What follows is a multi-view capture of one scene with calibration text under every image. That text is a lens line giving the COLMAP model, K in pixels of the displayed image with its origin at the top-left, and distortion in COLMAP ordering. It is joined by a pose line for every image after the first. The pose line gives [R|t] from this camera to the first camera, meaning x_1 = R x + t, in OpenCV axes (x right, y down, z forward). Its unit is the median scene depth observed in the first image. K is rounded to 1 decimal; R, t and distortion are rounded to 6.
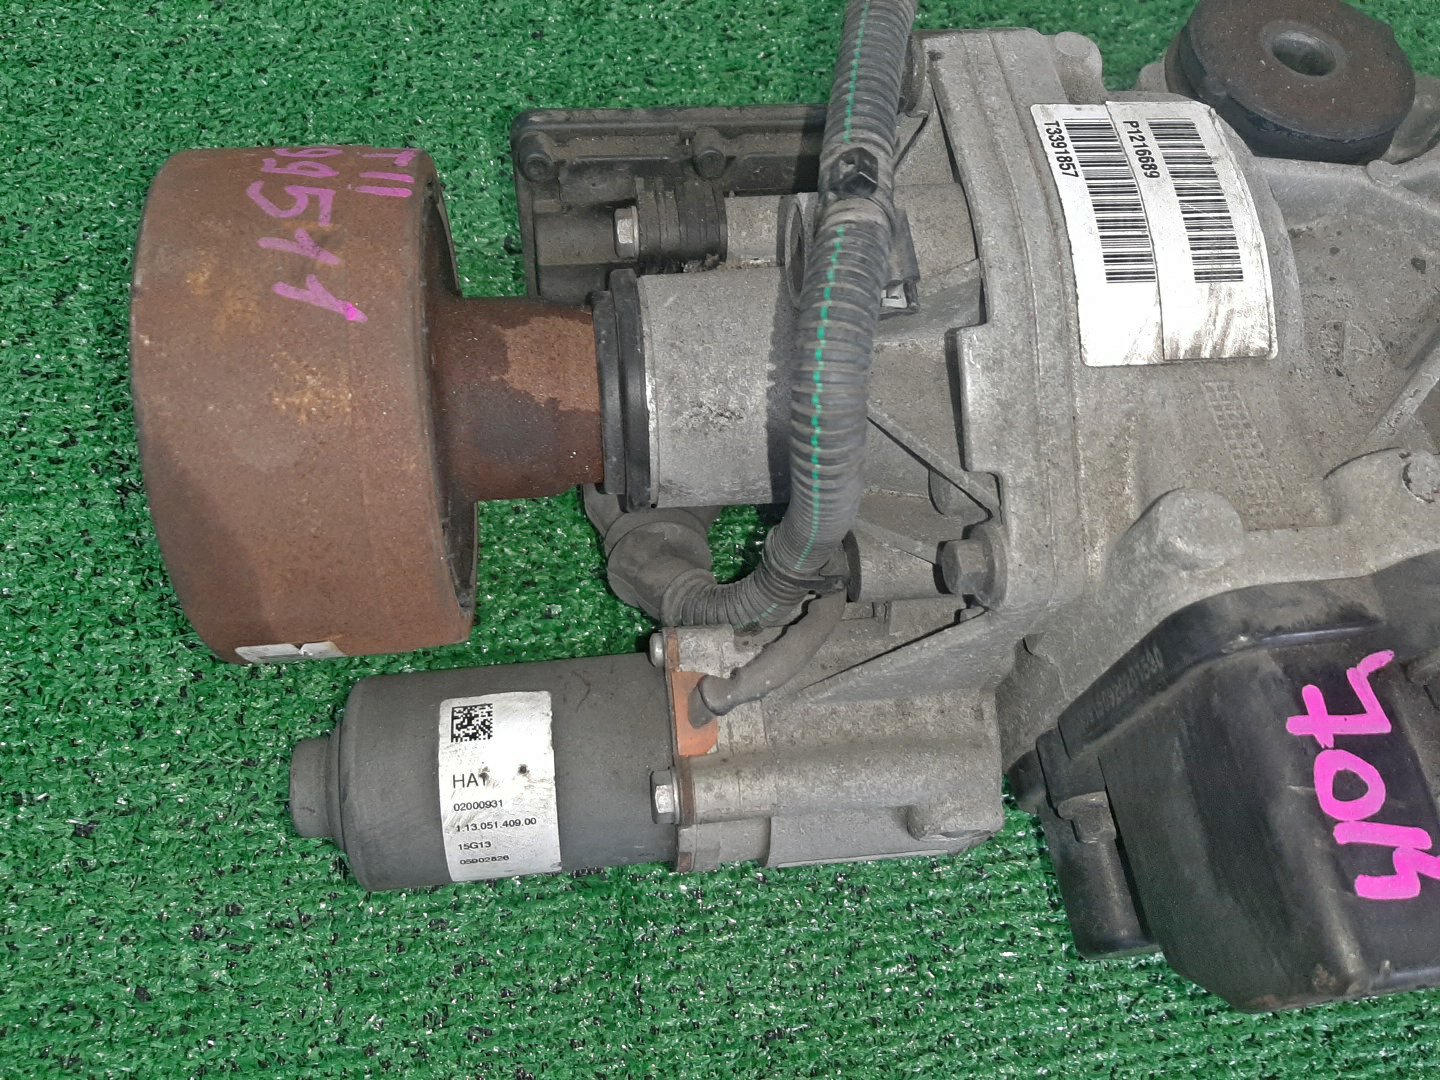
lens RADIAL K [[1081.9, 0, 720.0], [0, 1081.9, 540.0], [0, 0, 1]] dist [0.049612, -0.099476]
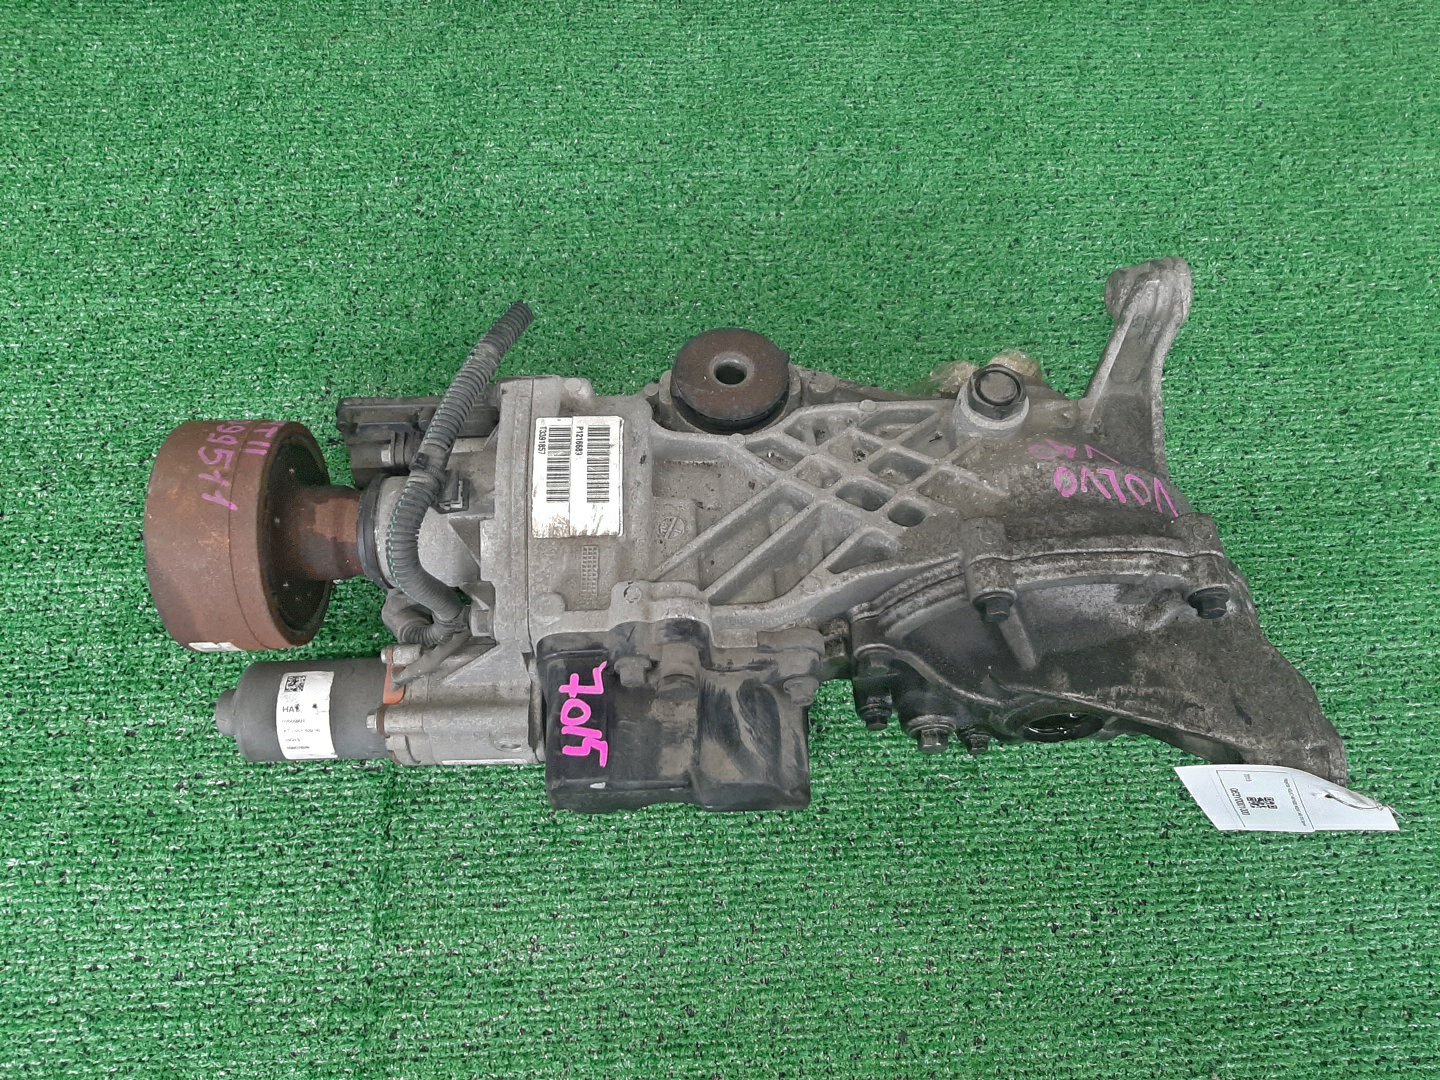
lens RADIAL K [[1071.4, 0, 738.4], [0, 1071.4, 538.2], [0, 0, 1]] dist [0.060049, -0.118986]
pose [[0.995113, 0.036609, -0.091707, 0.837717], [-0.040498, 0.998342, -0.040912, -0.069225], [0.090057, 0.044426, 0.994945, -1.074900]]
